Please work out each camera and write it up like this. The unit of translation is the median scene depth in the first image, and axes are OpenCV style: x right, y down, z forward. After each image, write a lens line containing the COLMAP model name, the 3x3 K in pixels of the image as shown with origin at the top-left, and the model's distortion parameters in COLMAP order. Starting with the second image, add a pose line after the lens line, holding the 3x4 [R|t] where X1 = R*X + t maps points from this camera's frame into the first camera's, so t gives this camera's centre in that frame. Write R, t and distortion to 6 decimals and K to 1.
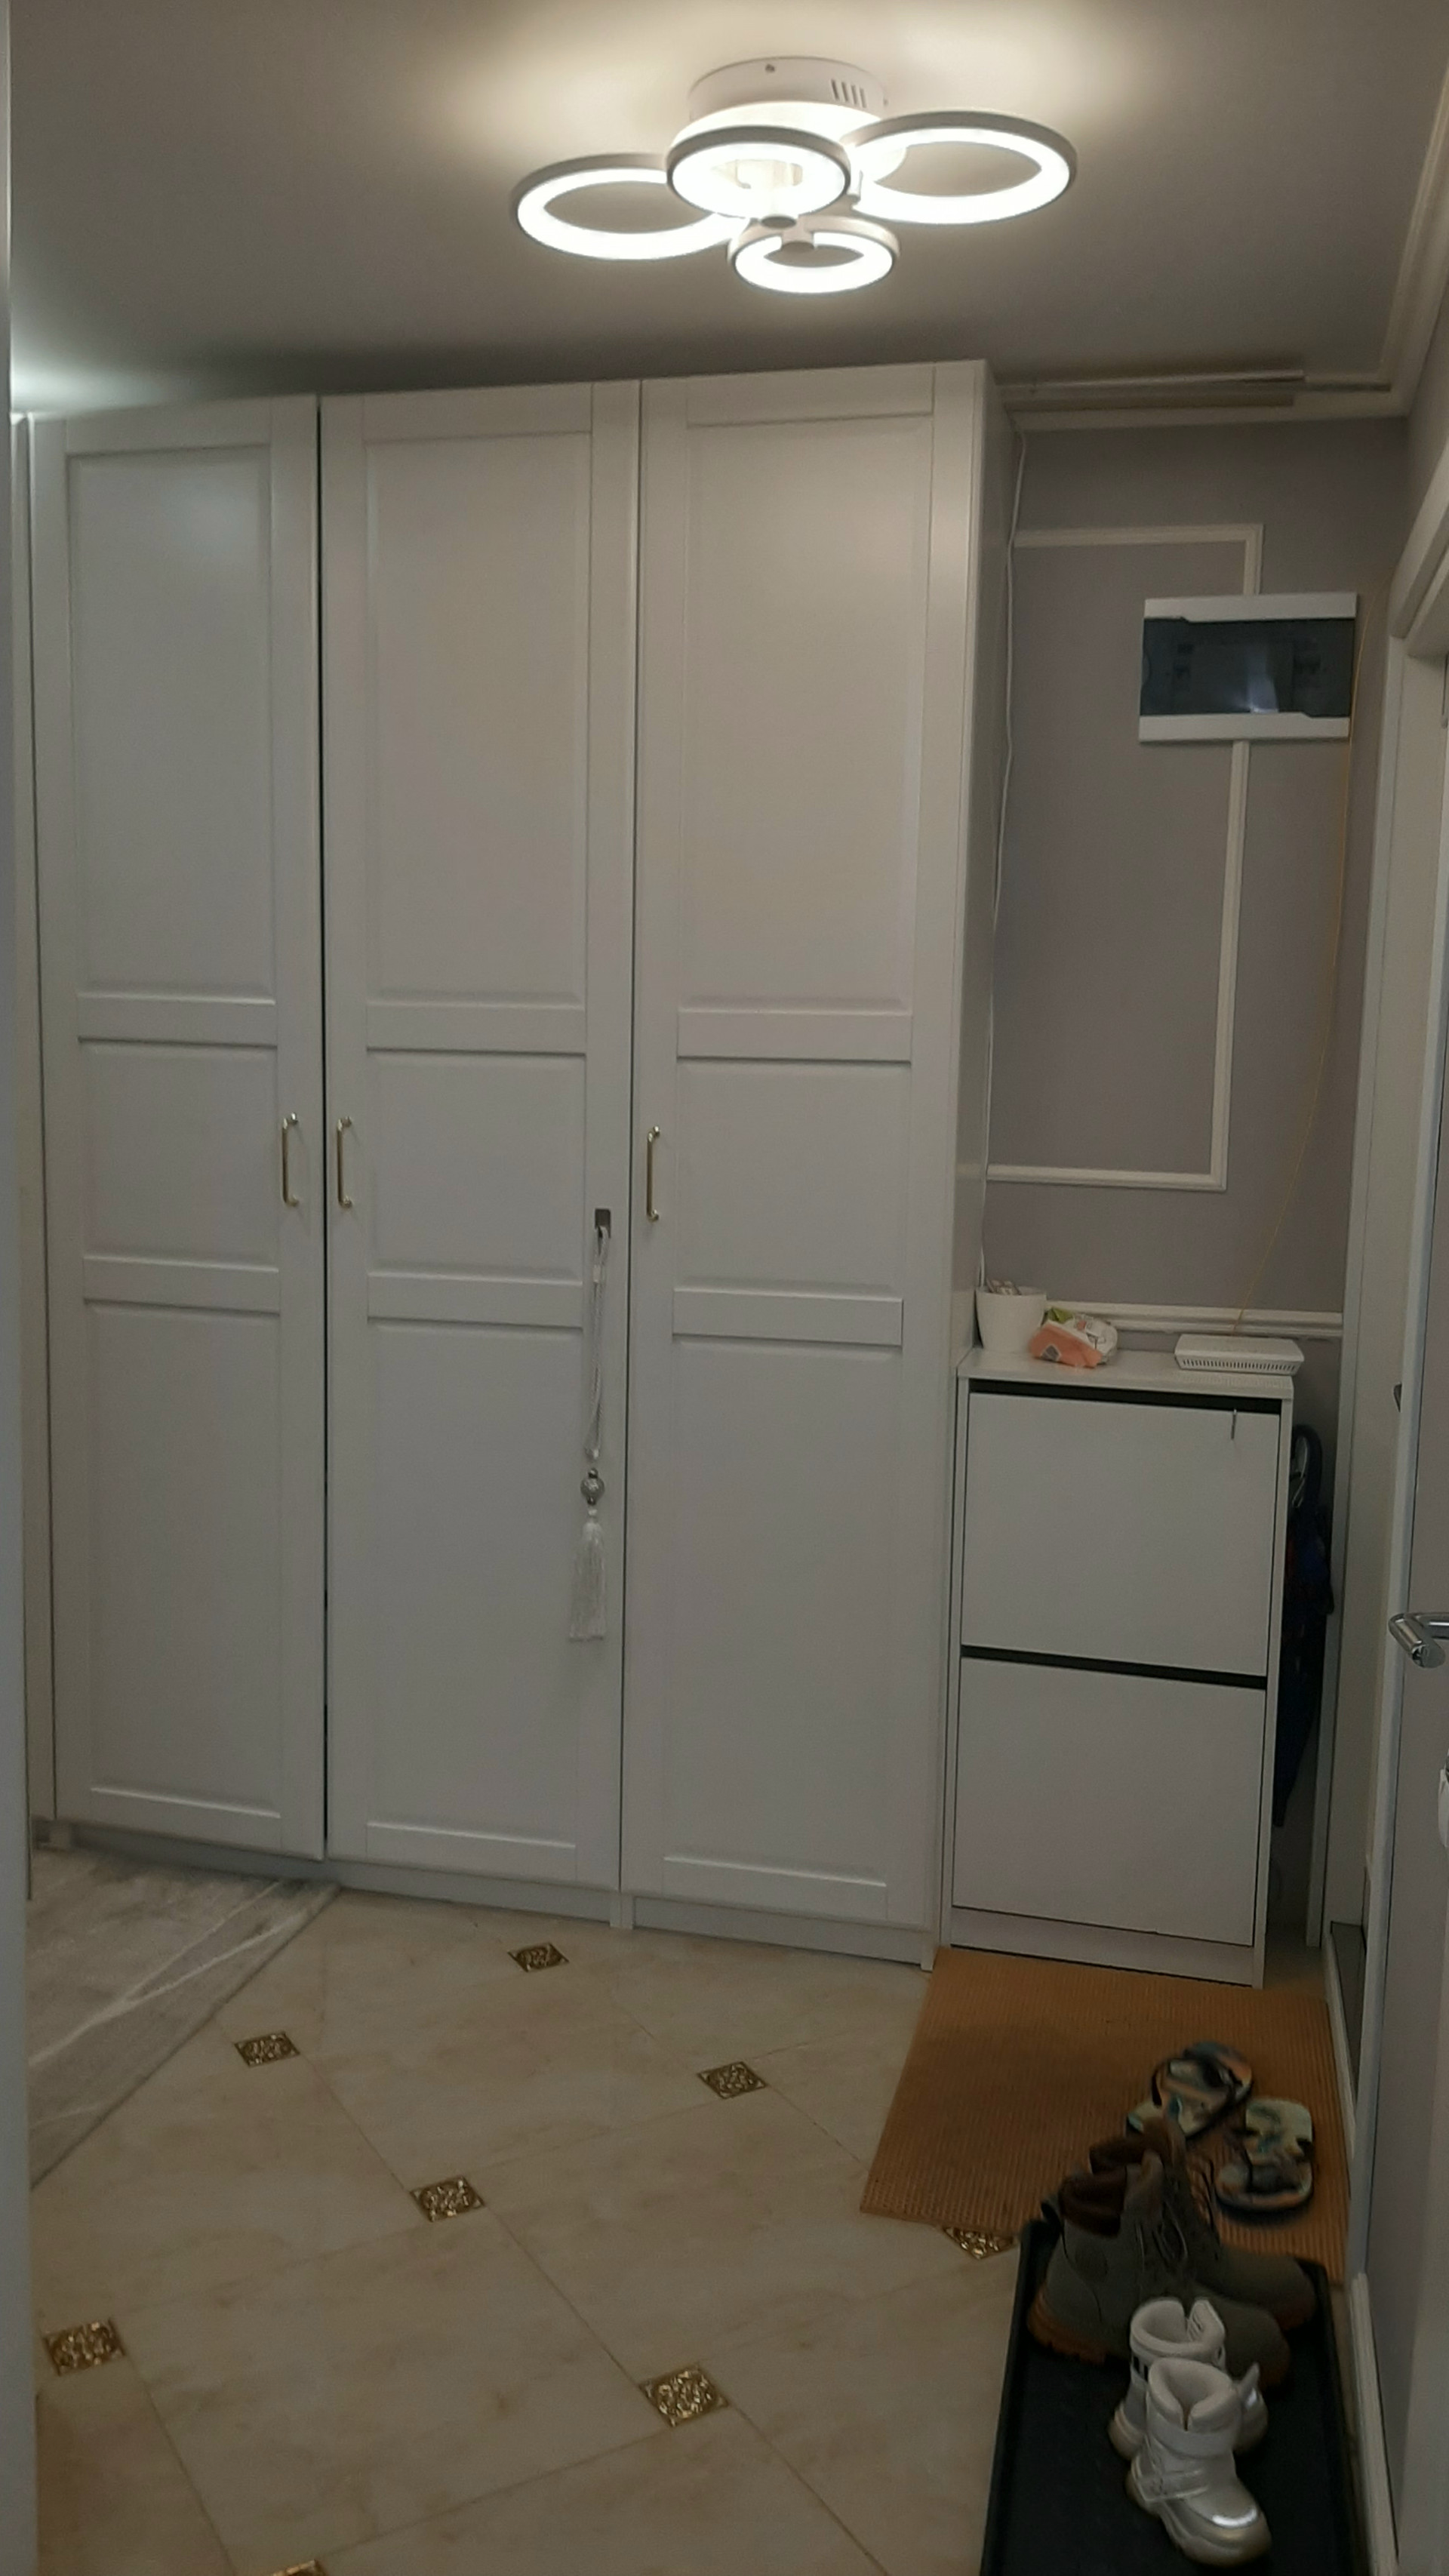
lens RADIAL K [[2003.8, 0, 732.4], [0, 2003.8, 1294.4], [0, 0, 1]] dist [0.058465, -0.019217]
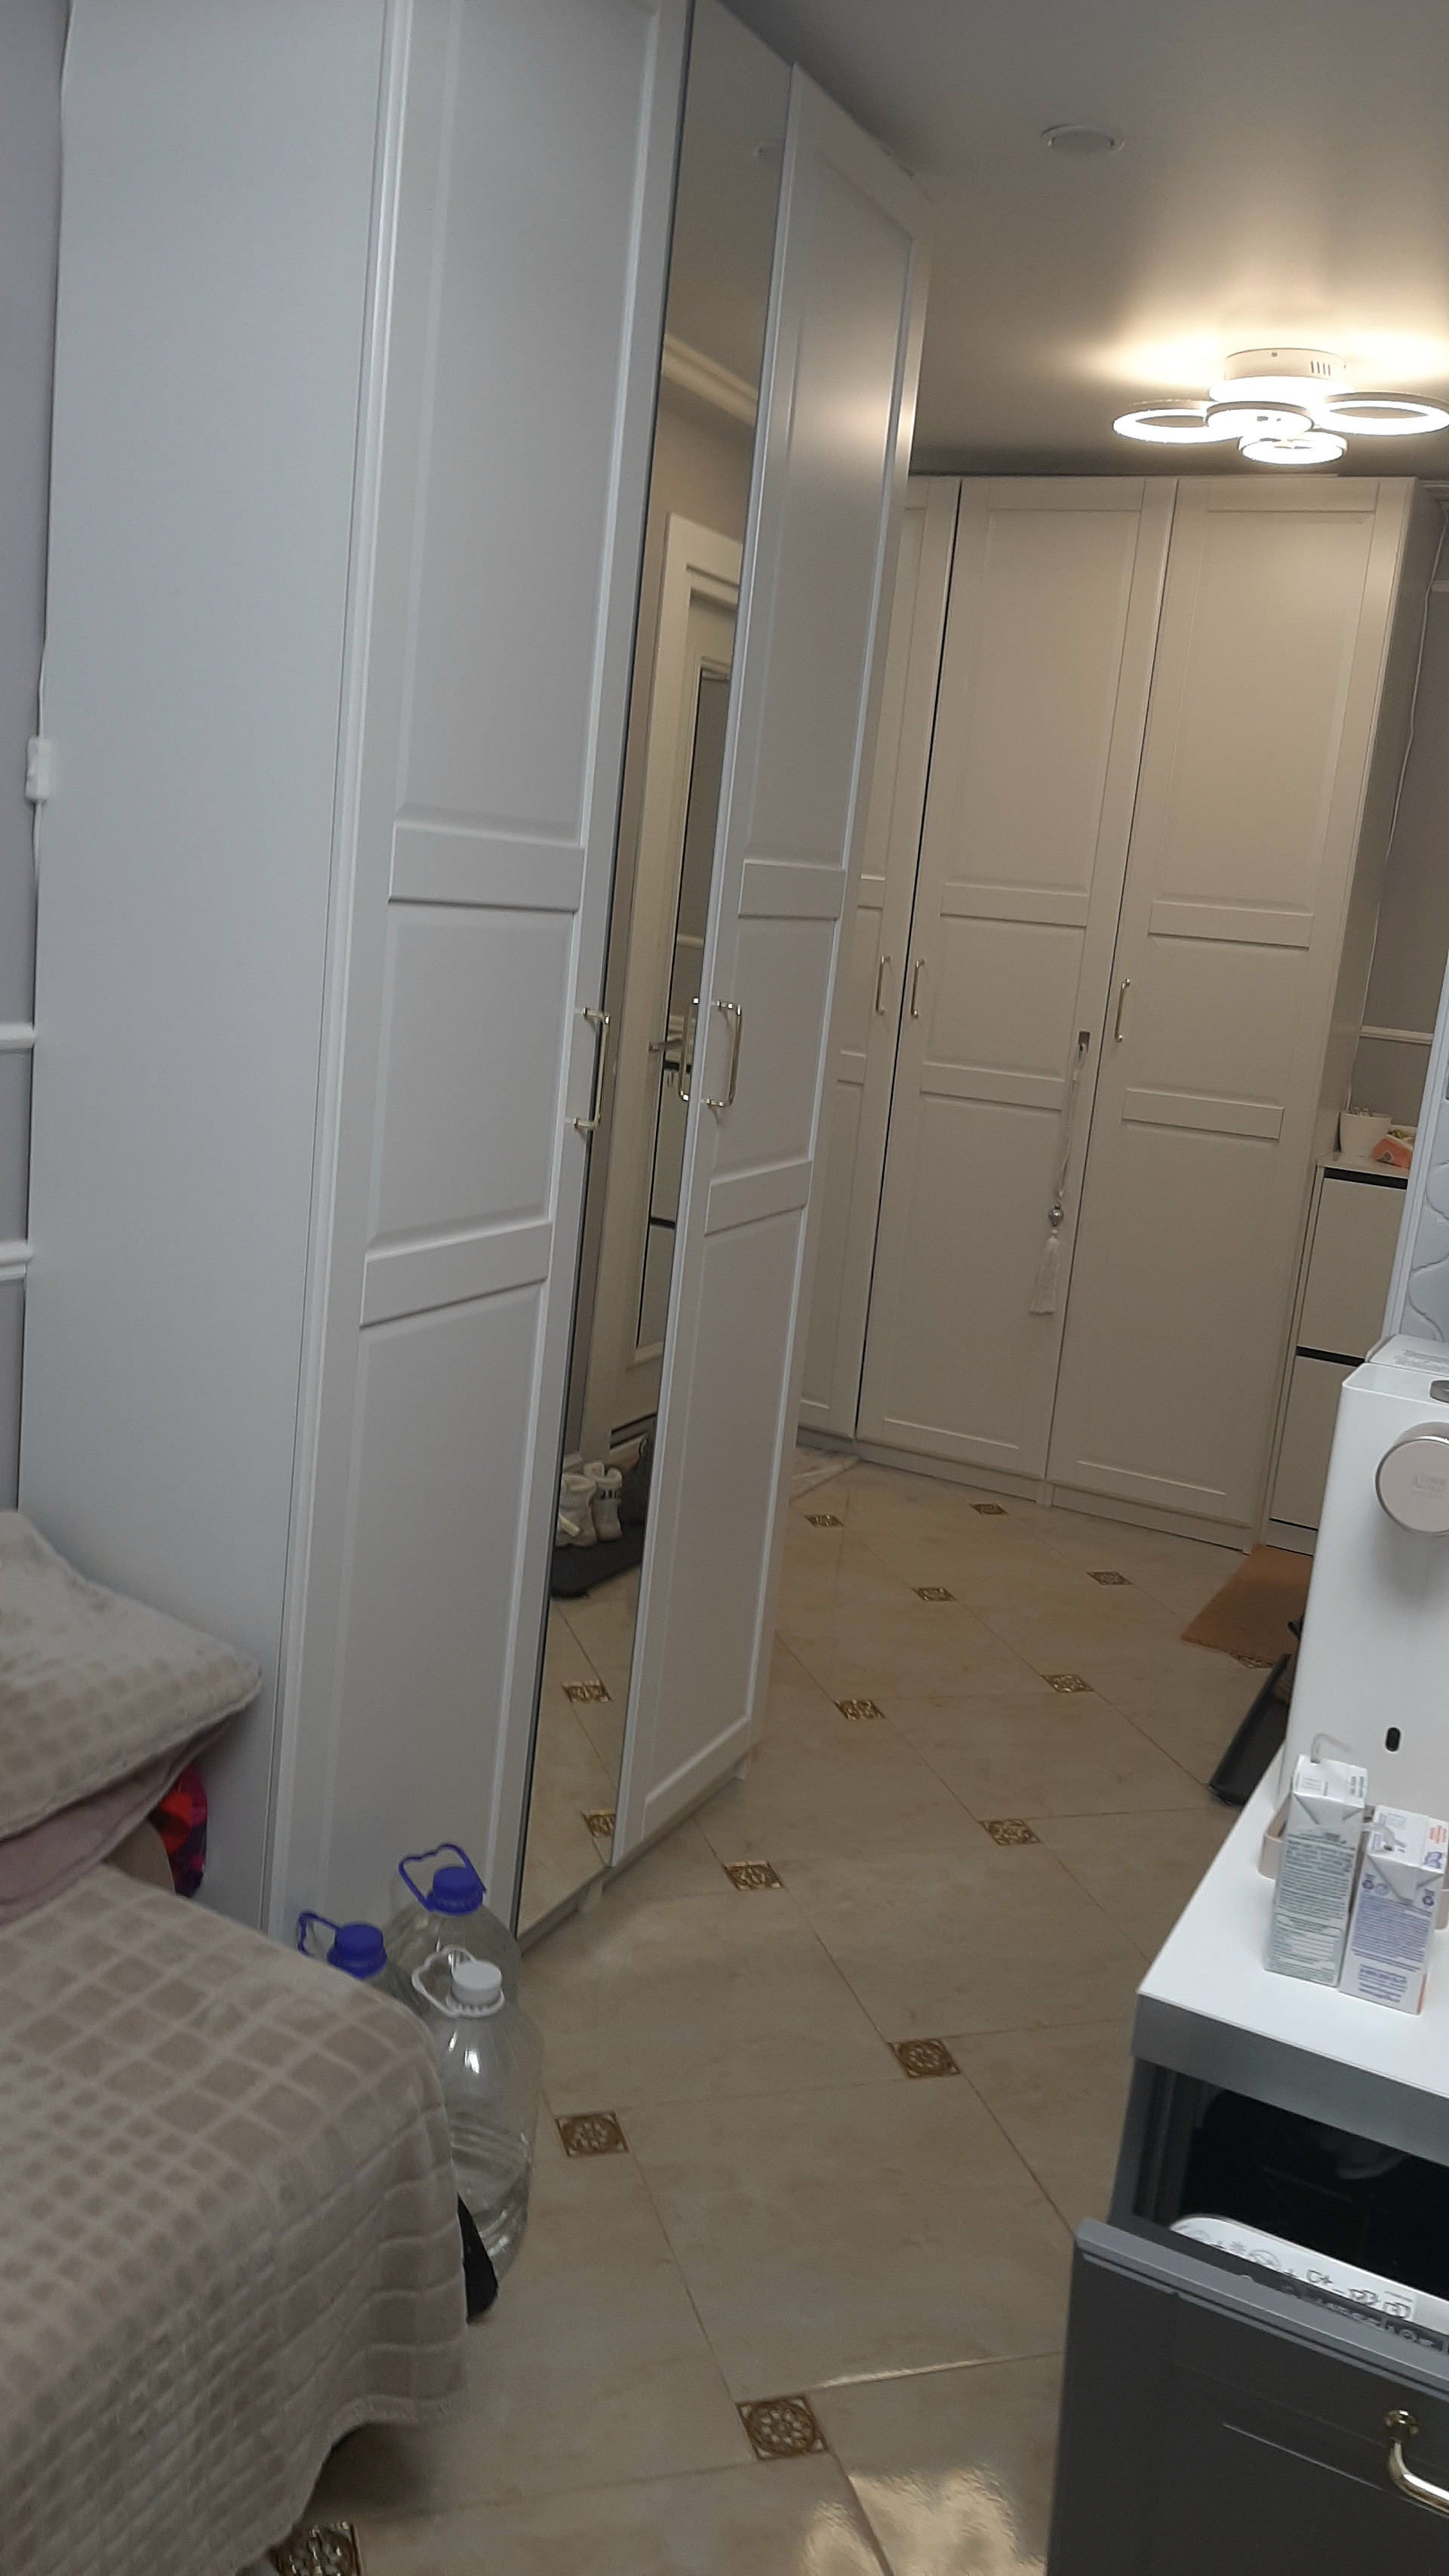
lens RADIAL K [[2003.8, 0, 696.7], [0, 2003.8, 1289.9], [0, 0, 1]] dist [0.058465, -0.019217]
pose [[0.968451, 0.112490, -0.222370, 0.010585], [-0.098892, 0.992533, 0.071404, 0.070807], [0.228742, -0.047161, 0.972344, -0.542008]]
